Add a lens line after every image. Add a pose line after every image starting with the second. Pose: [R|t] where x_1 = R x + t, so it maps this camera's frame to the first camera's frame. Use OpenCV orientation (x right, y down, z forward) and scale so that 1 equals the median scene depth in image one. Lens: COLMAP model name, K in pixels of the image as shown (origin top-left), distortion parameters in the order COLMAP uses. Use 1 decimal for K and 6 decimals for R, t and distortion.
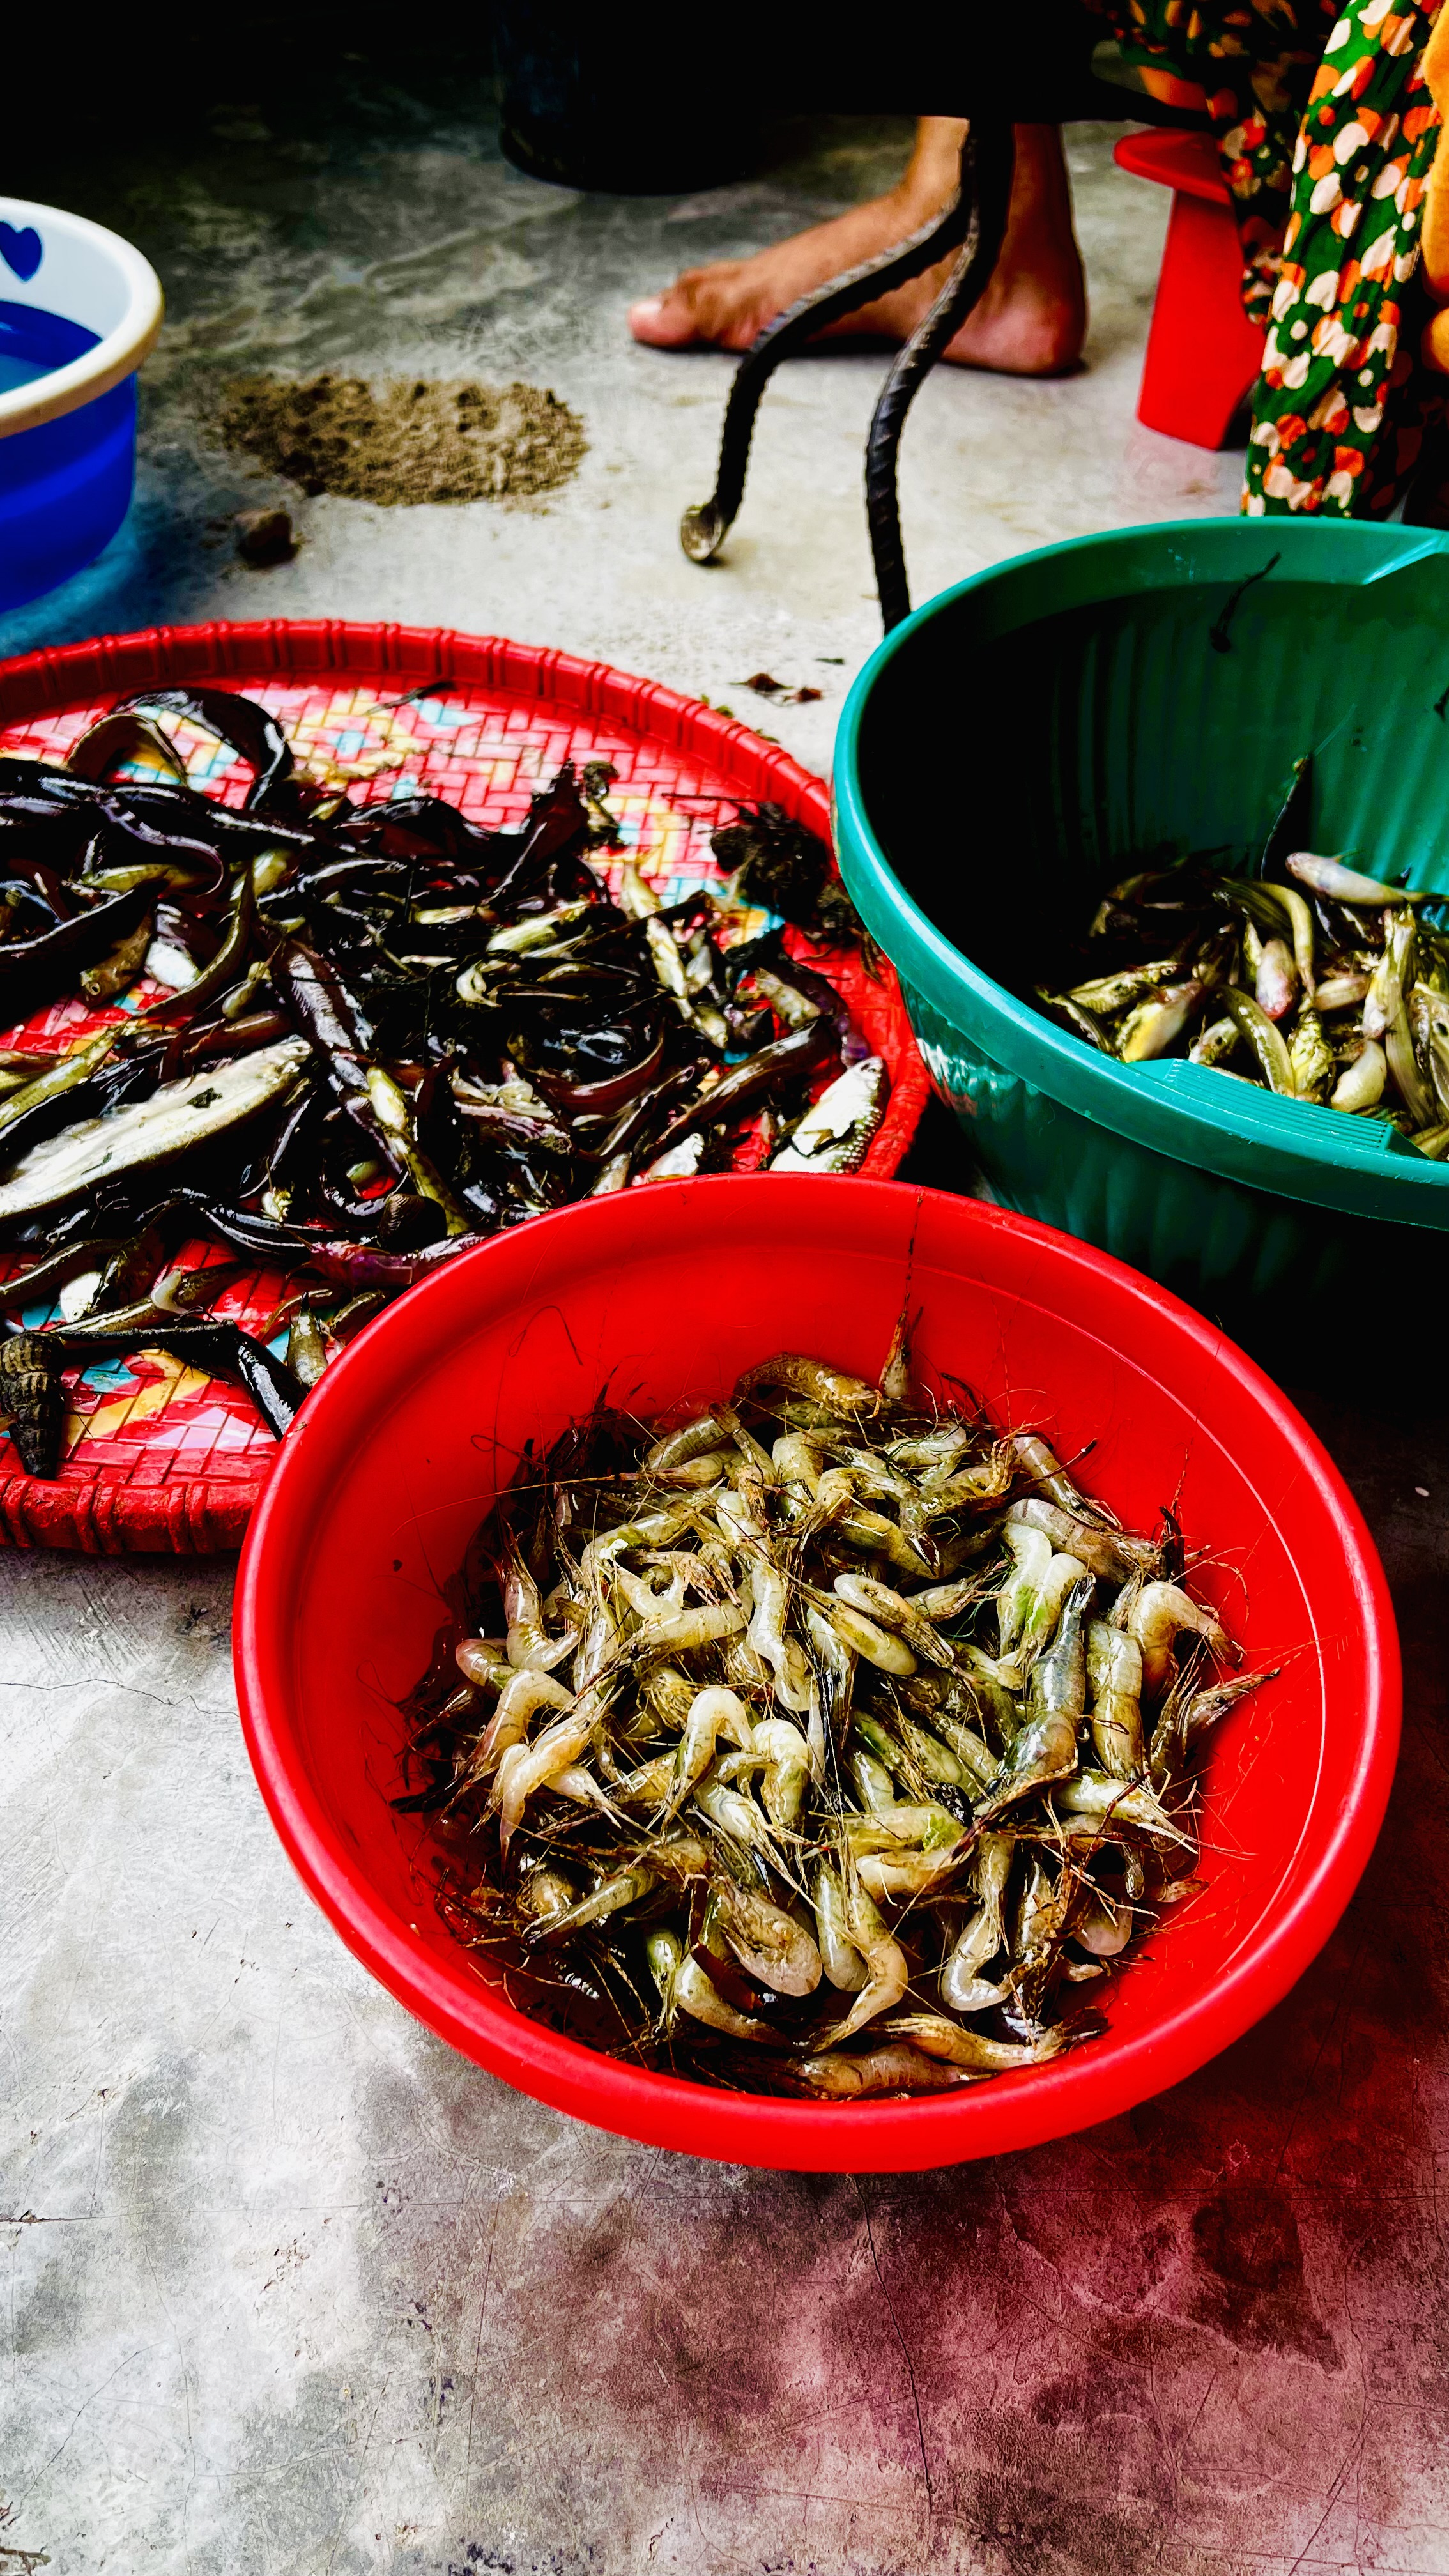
lens RADIAL K [[1885.6, 0, 729.8], [0, 1885.6, 1257.8], [0, 0, 1]] dist [0.007779, -0.117159]
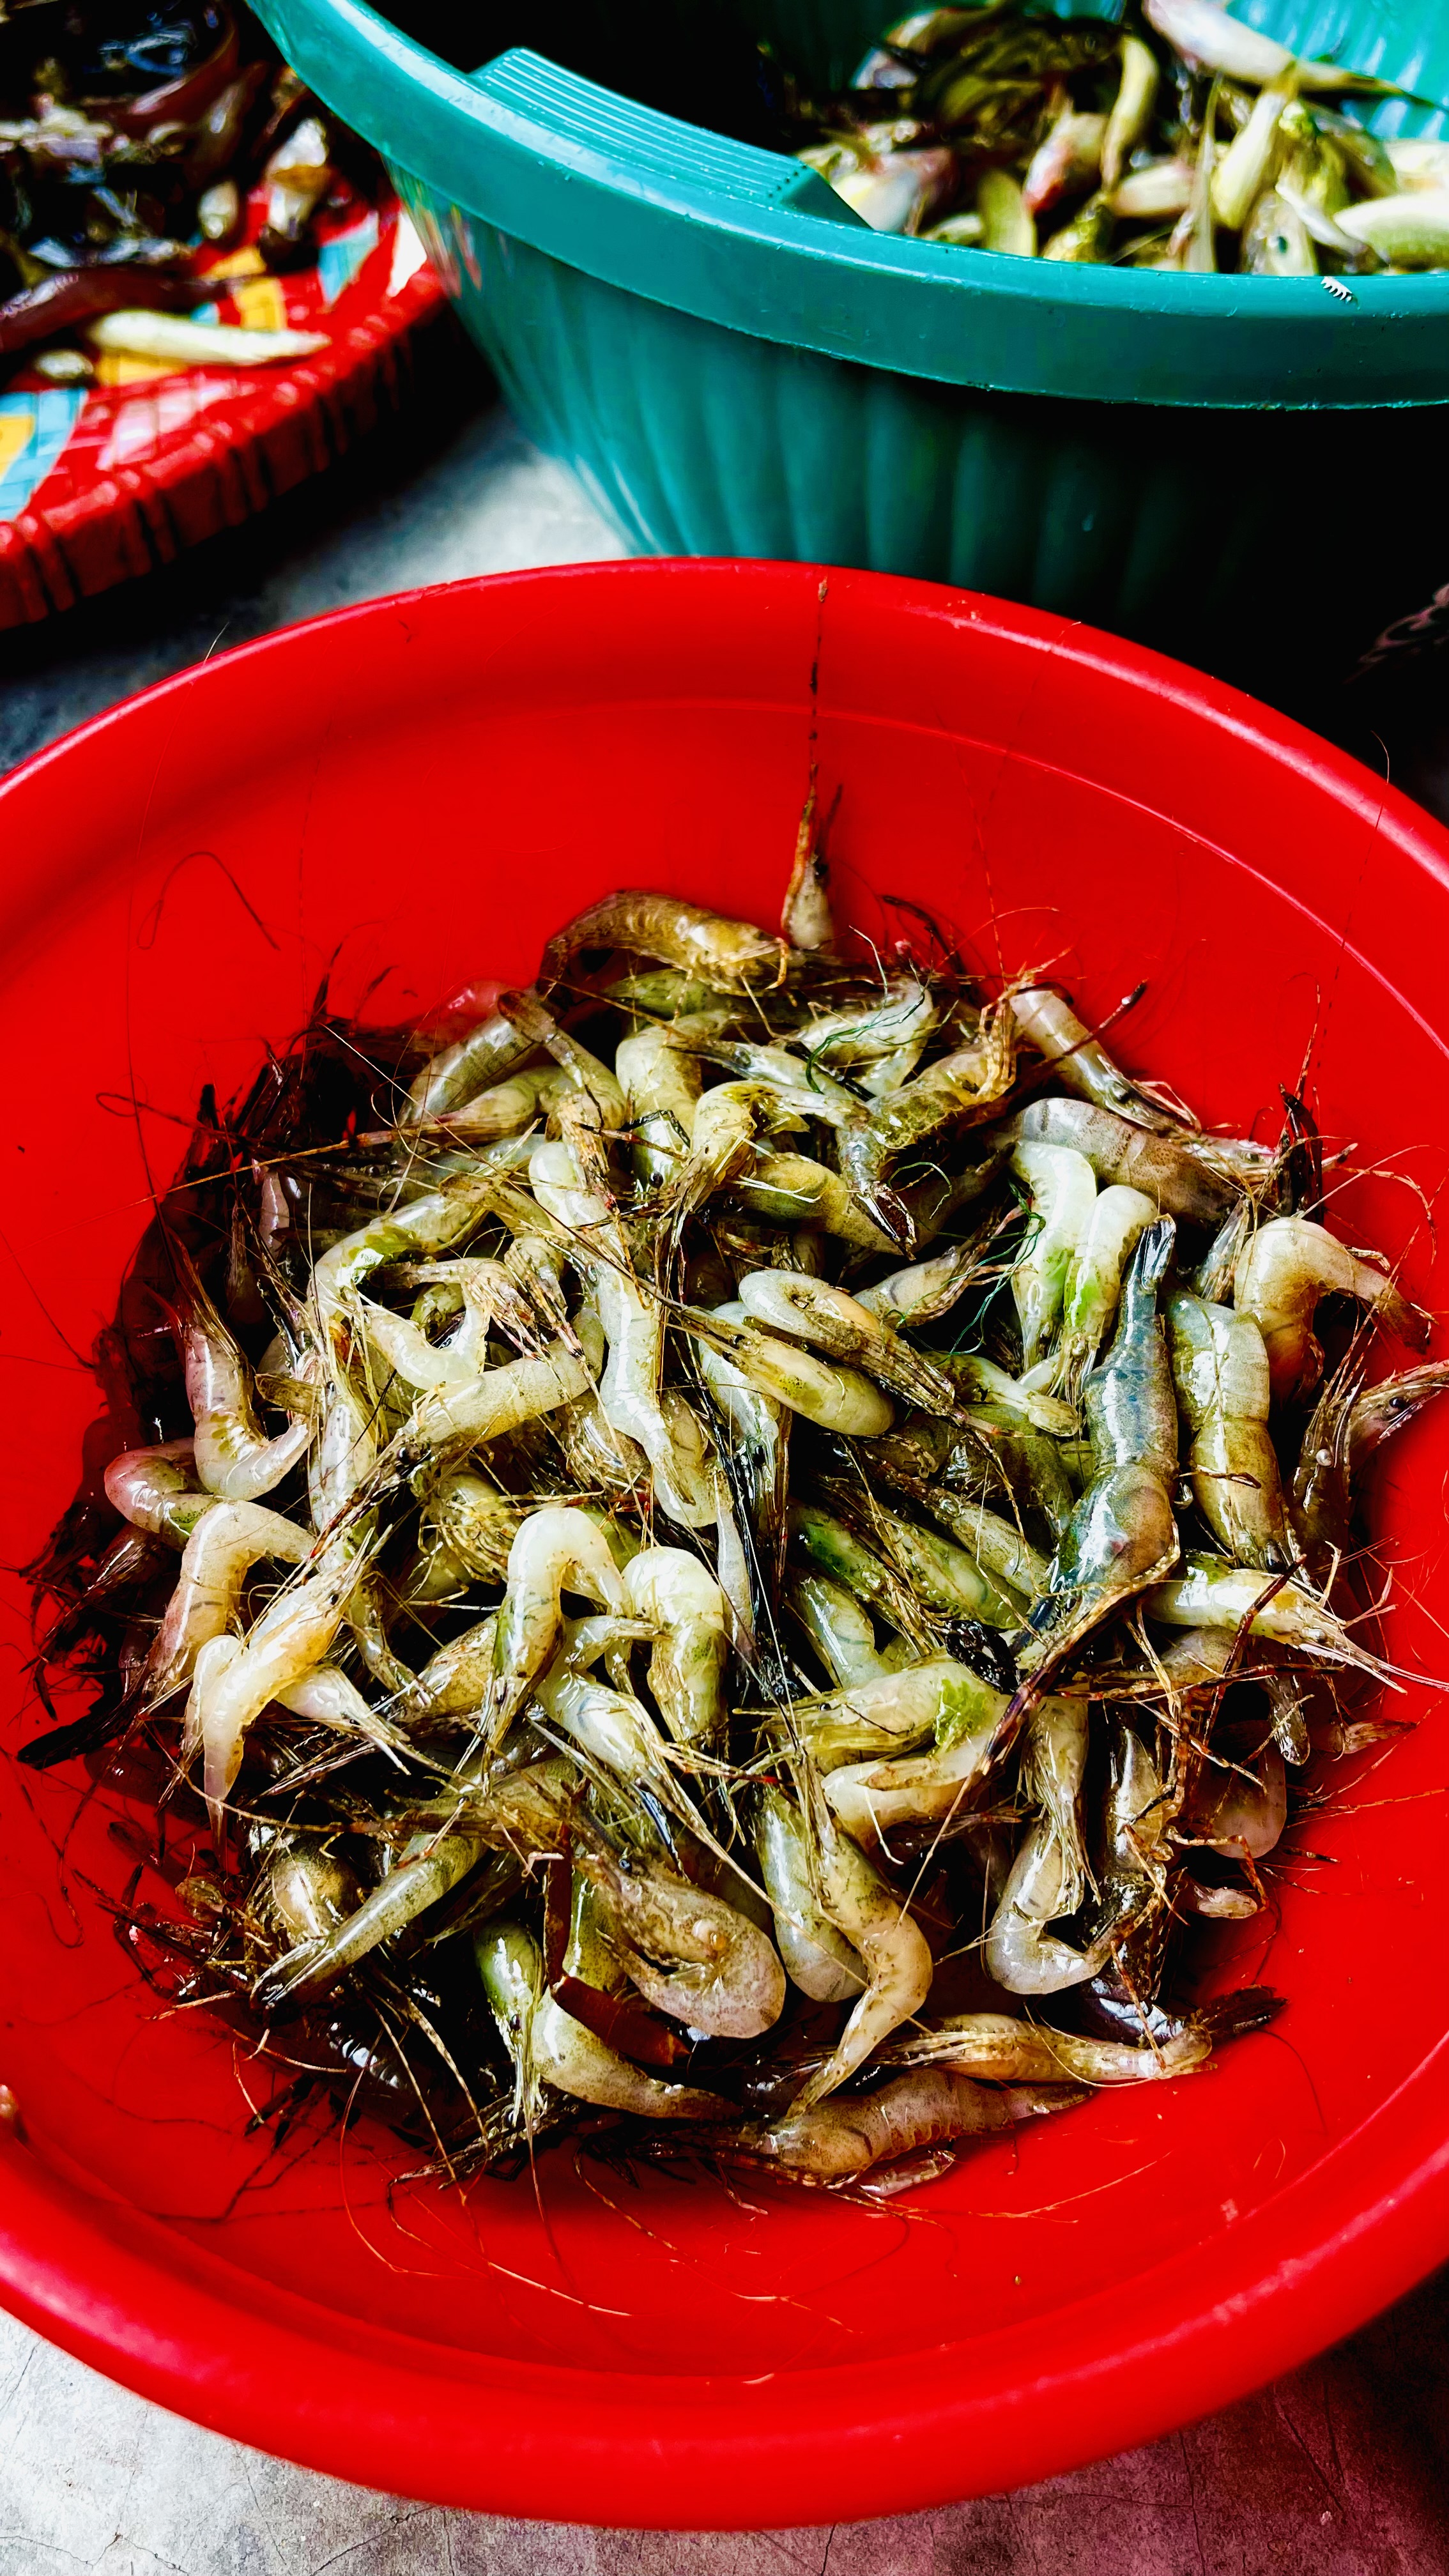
lens RADIAL K [[1891.9, 0, 724.5], [0, 1891.9, 1288.0], [0, 0, 1]] dist [0.111996, -0.117477]
pose [[0.992764, -0.115641, 0.032345, 0.032564], [0.102934, 0.958271, 0.266685, 0.015702], [-0.061835, -0.261426, 0.963241, 0.444251]]
